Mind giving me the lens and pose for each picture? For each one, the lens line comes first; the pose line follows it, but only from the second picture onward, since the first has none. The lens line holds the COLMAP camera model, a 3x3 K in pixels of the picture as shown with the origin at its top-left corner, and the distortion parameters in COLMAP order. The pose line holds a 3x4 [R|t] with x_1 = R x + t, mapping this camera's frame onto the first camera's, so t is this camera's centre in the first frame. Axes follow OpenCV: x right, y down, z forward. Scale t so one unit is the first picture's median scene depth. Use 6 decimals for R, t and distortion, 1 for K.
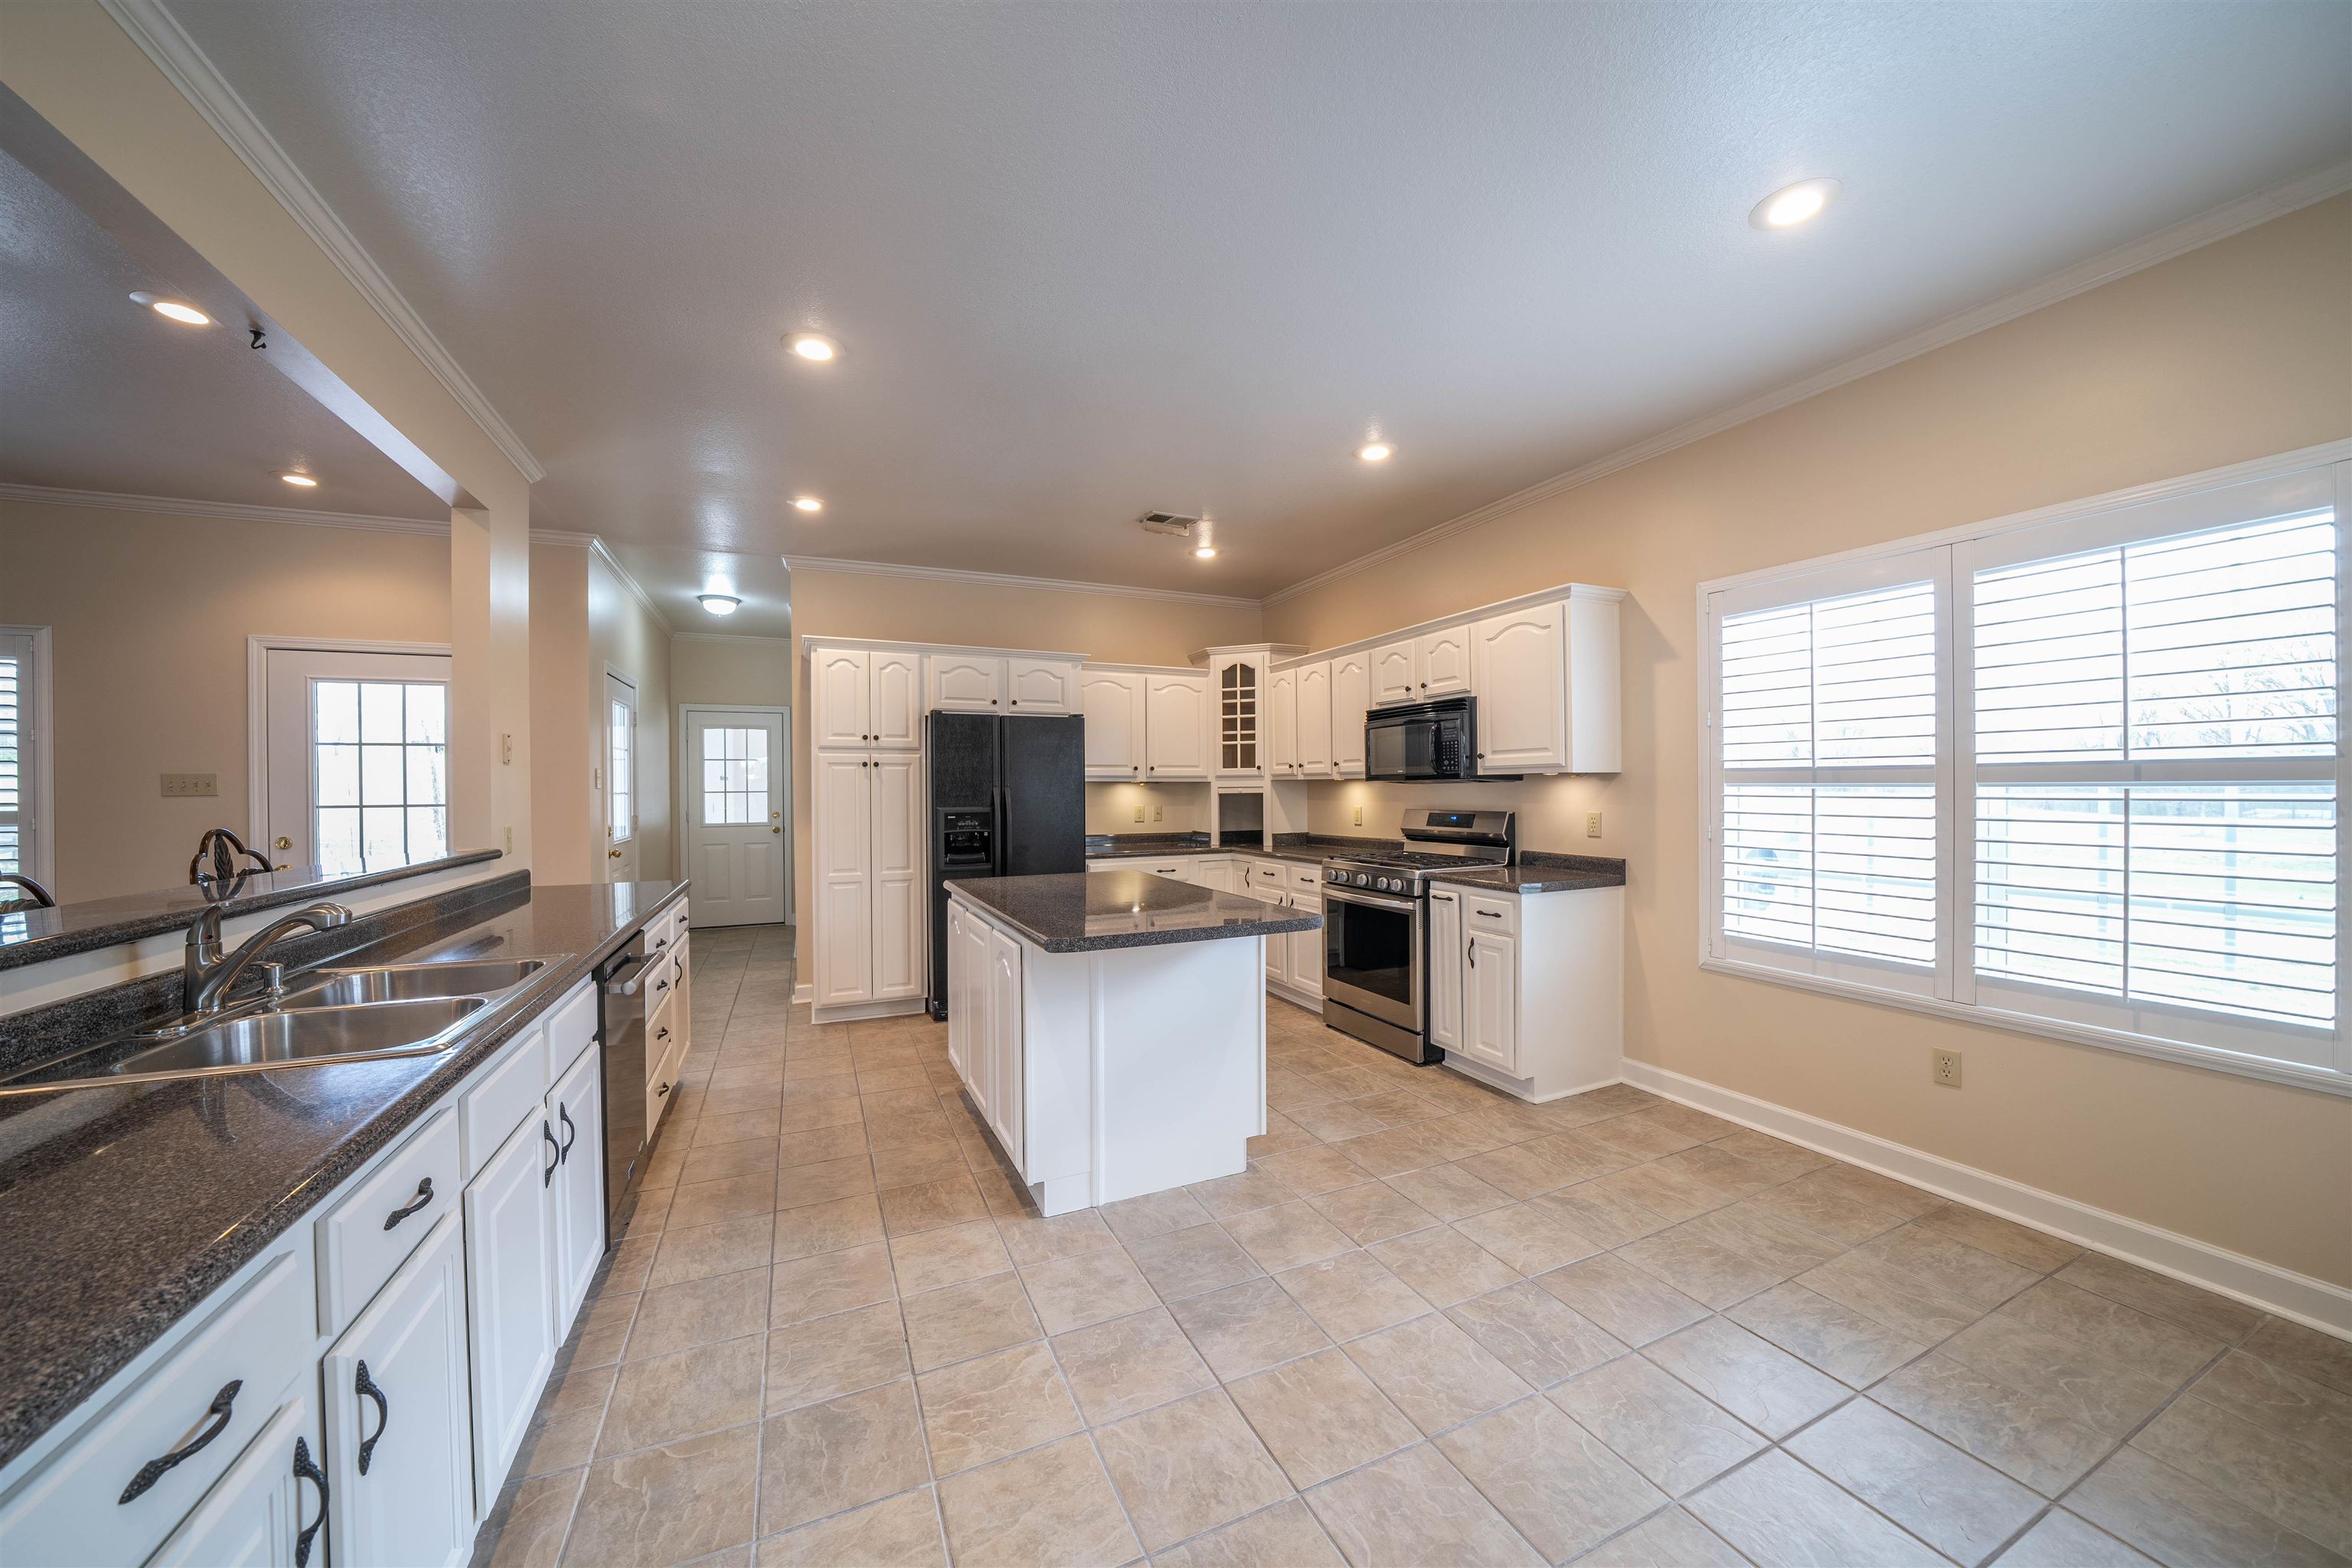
lens RADIAL K [[814.8, 0, 1168.3], [0, 814.8, 788.3], [0, 0, 1]] dist [-0.033320, 0.004958]
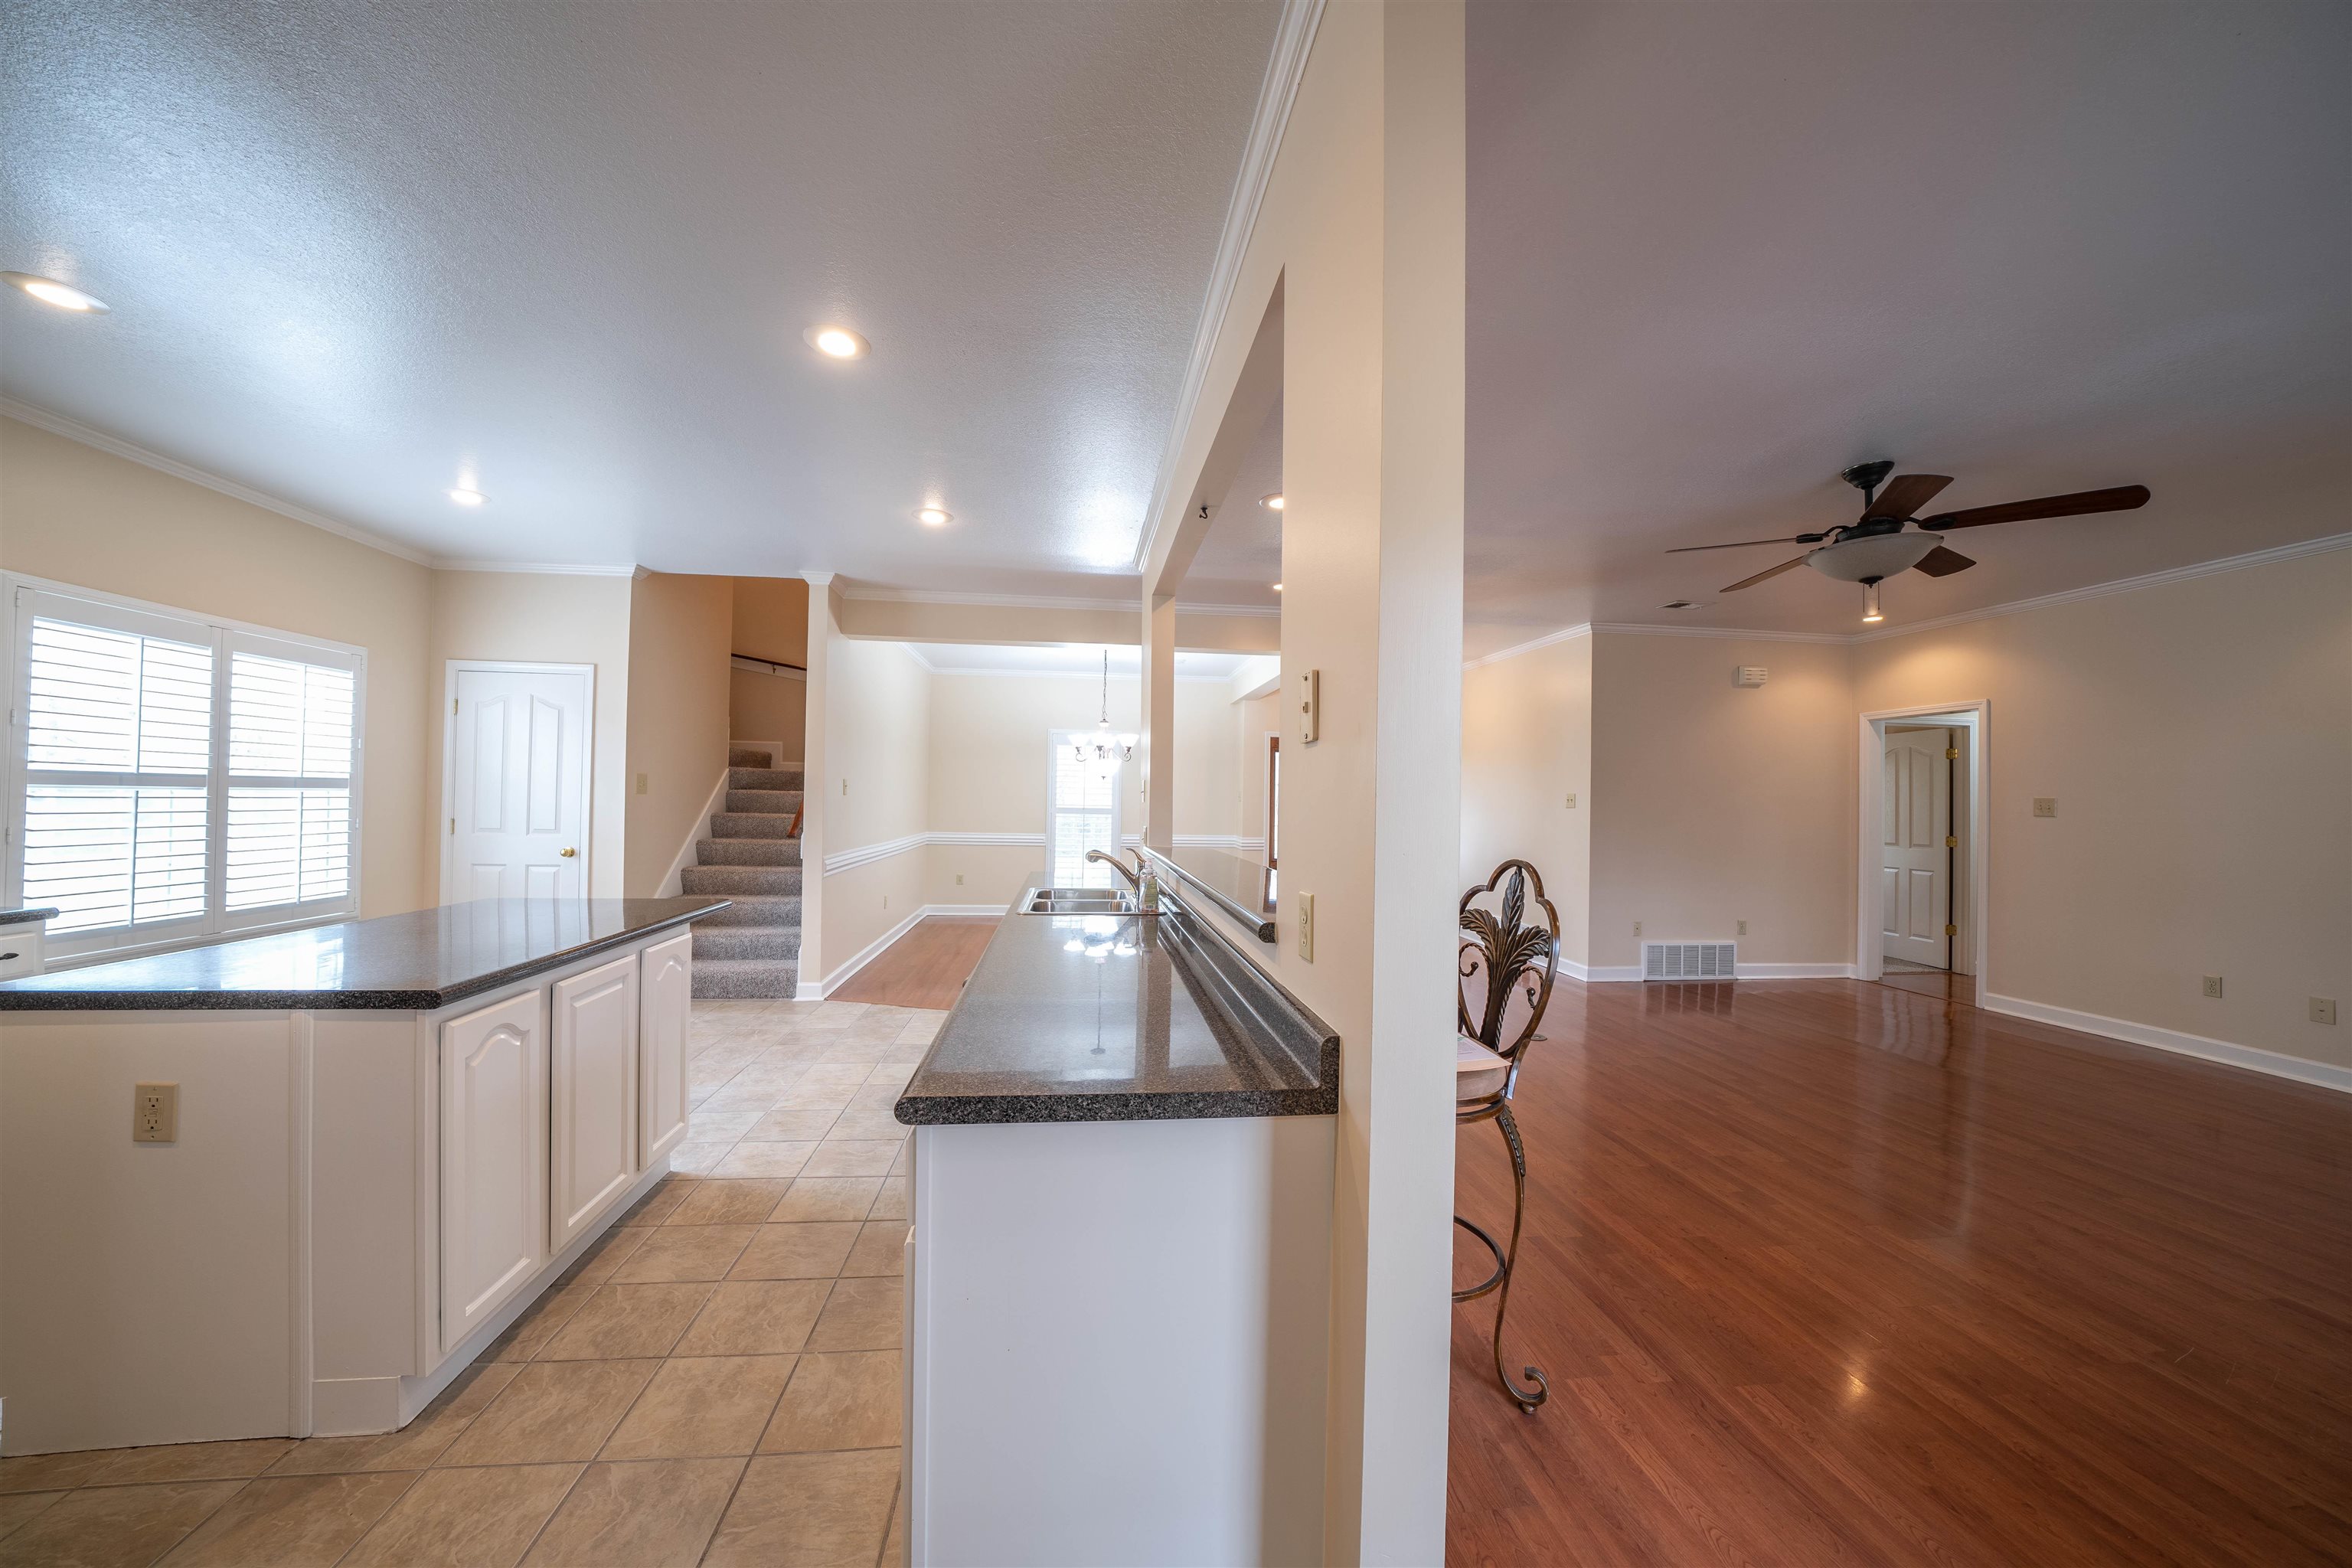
lens RADIAL K [[814.8, 0, 1163.5], [0, 814.8, 789.0], [0, 0, 1]] dist [-0.027872, 0.003150]
pose [[-0.952357, -0.005259, 0.304940, -0.736293], [-0.009541, 0.999876, -0.012551, -0.001217], [-0.304837, -0.014862, -0.952289, 1.186775]]
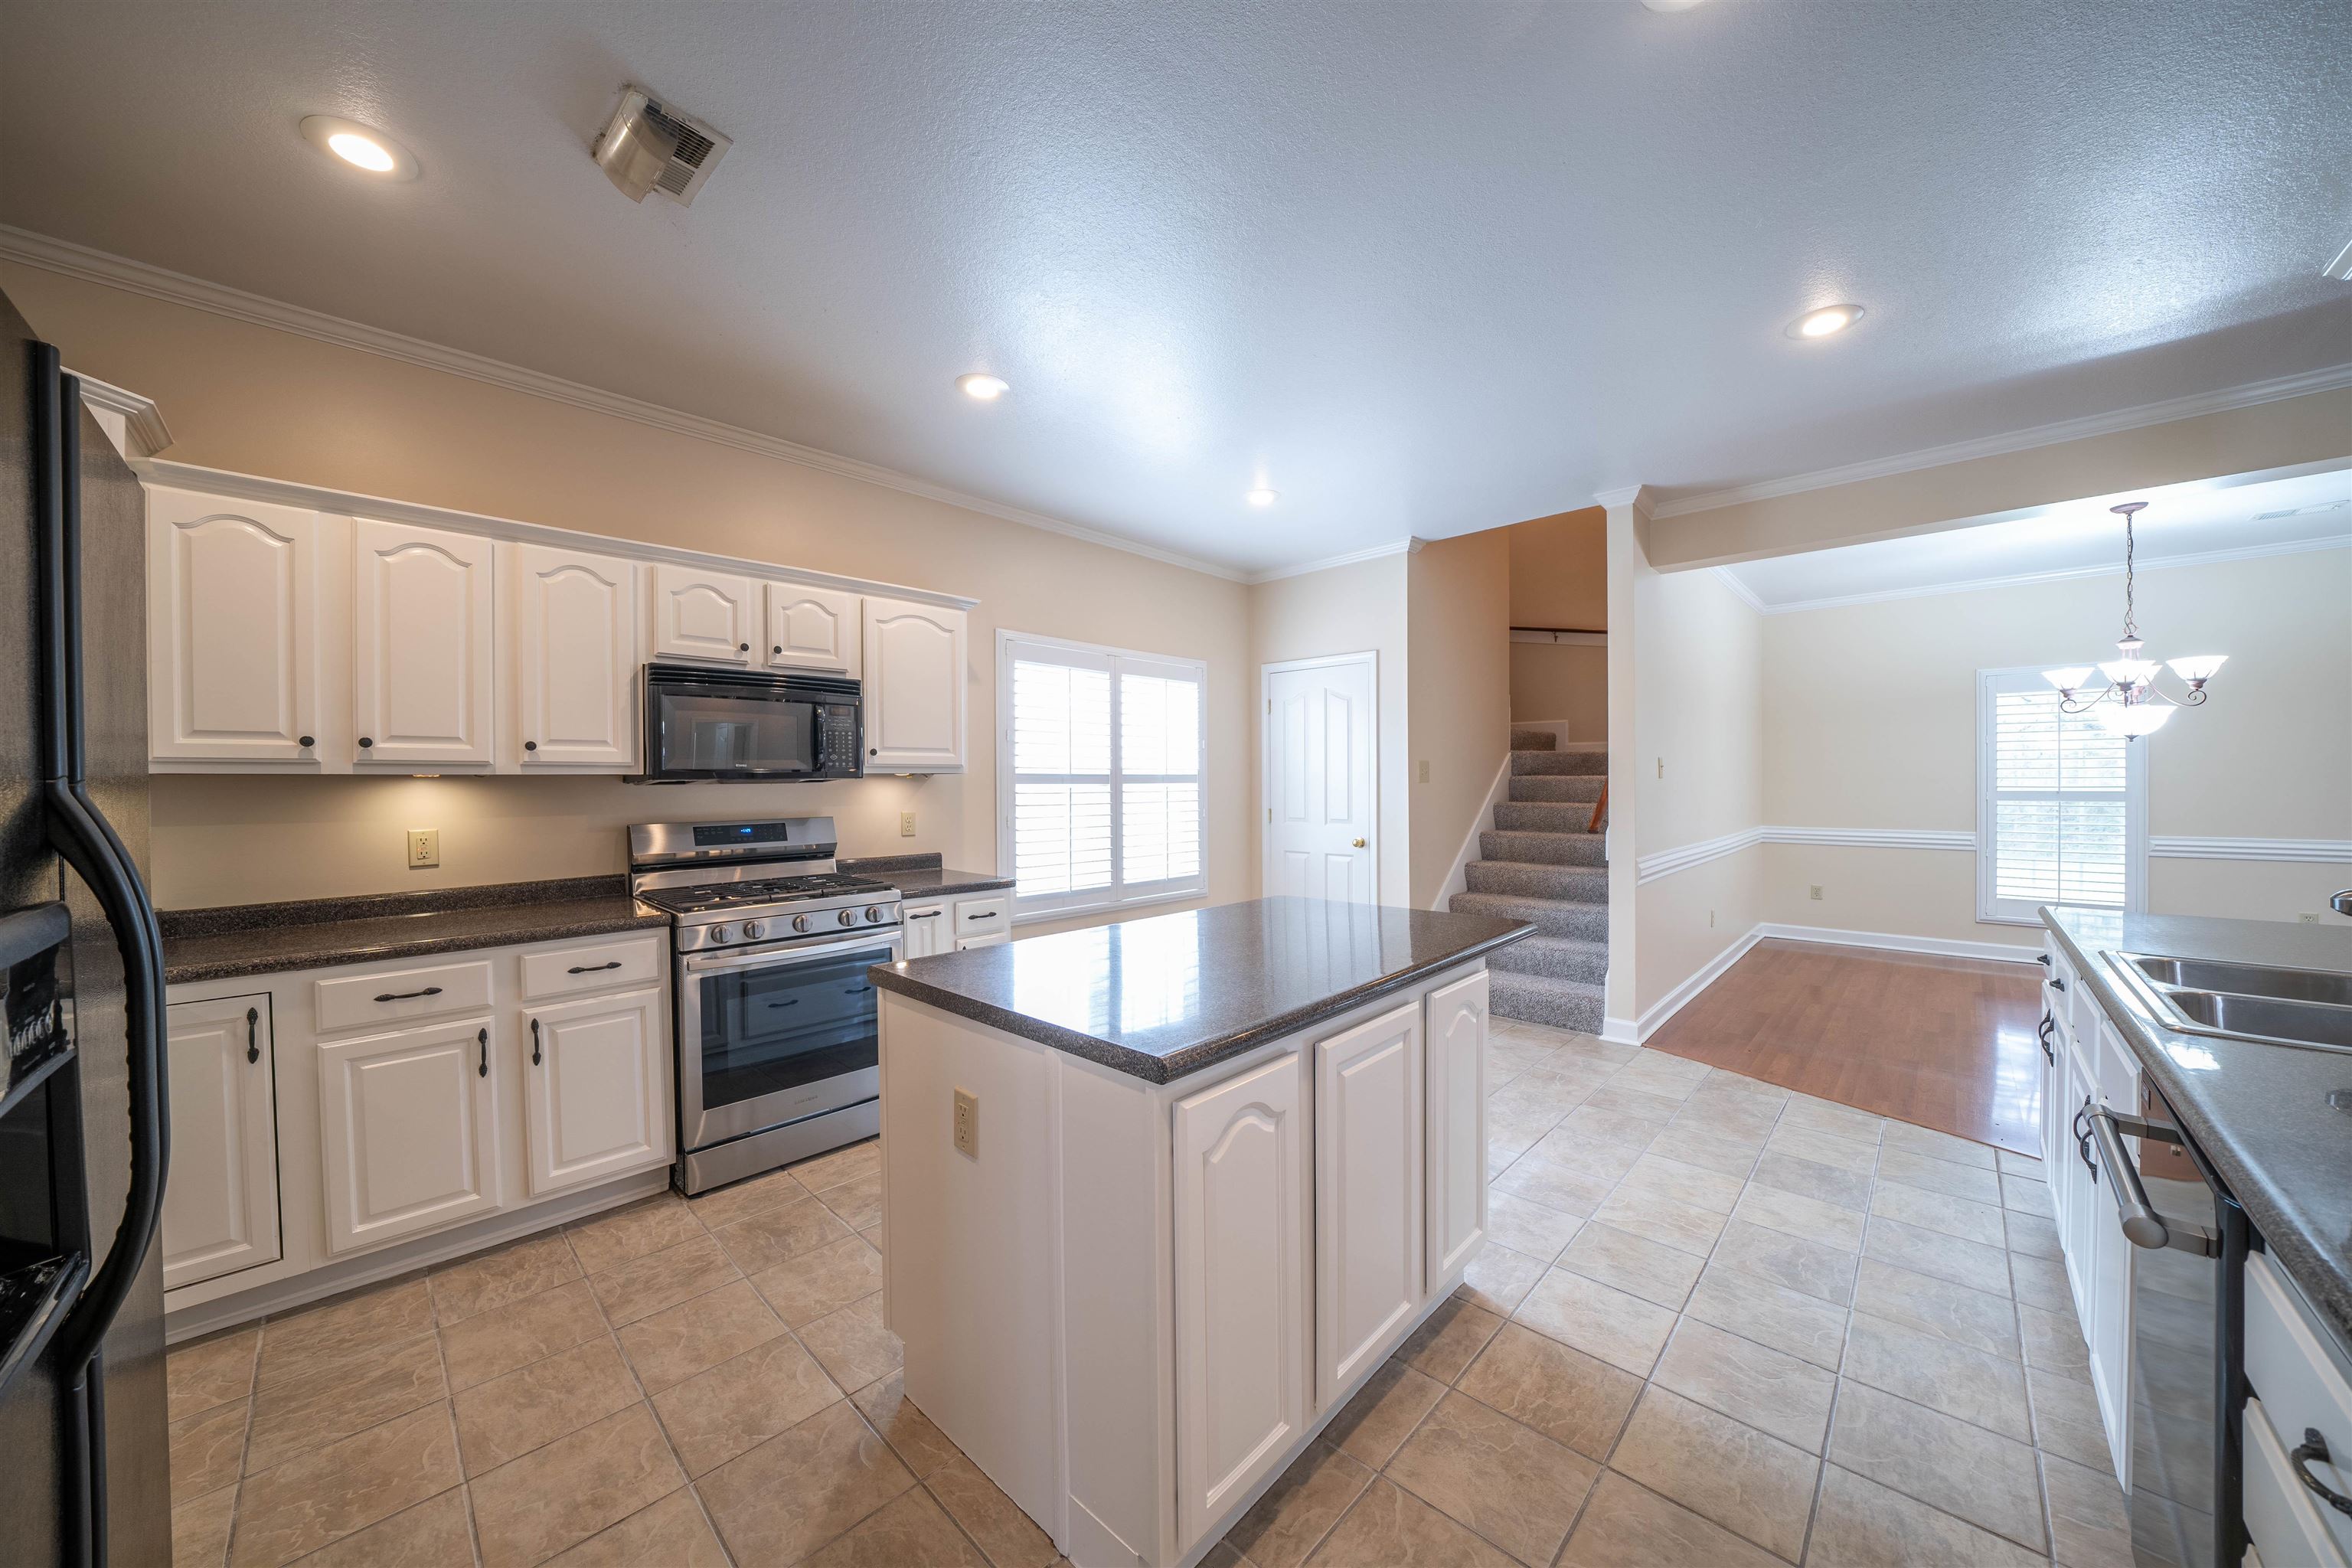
lens RADIAL K [[814.8, 0, 1163.5], [0, 814.8, 789.0], [0, 0, 1]] dist [-0.027872, 0.003150]
pose [[-0.365199, 0.002783, 0.930925, -0.527079], [0.011327, 0.999935, 0.001454, 0.002190], [-0.930860, 0.011075, -0.365207, 1.012595]]
